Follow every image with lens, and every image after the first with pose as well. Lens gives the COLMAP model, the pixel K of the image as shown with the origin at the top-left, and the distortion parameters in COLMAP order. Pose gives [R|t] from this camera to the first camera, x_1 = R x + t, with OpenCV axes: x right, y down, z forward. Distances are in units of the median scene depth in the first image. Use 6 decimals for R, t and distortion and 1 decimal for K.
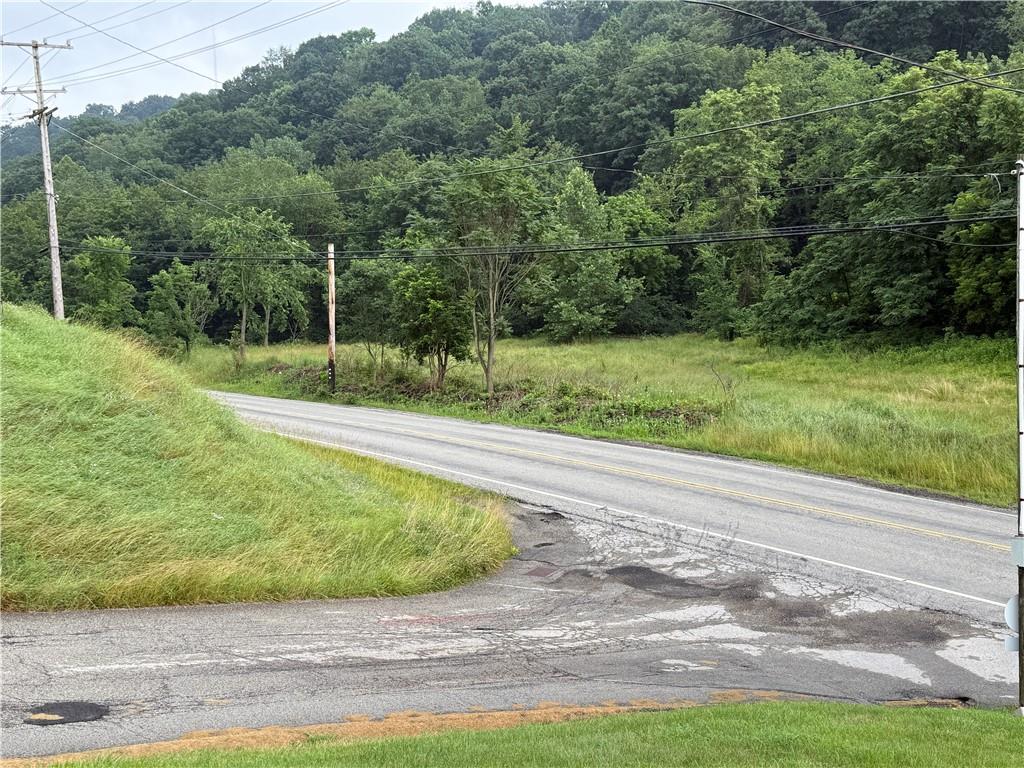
lens RADIAL K [[1289.4, 0, 510.5], [0, 1289.4, 385.1], [0, 0, 1]] dist [0.017000, 0.000000]
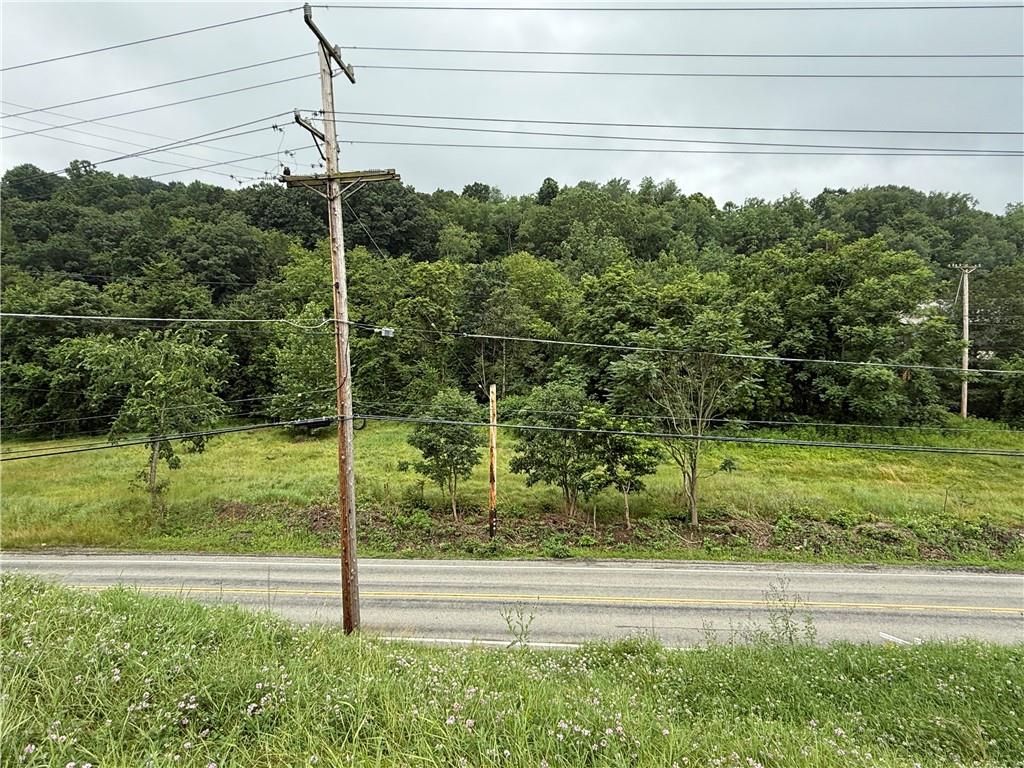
lens RADIAL K [[582.9, 0, 515.3], [0, 582.9, 382.5], [0, 0, 1]] dist [0.005776, -0.002617]
pose [[0.643850, -0.018997, 0.764916, -0.199848], [0.048707, 0.998682, -0.016195, -0.044692], [-0.763600, 0.047684, 0.643926, 0.307170]]
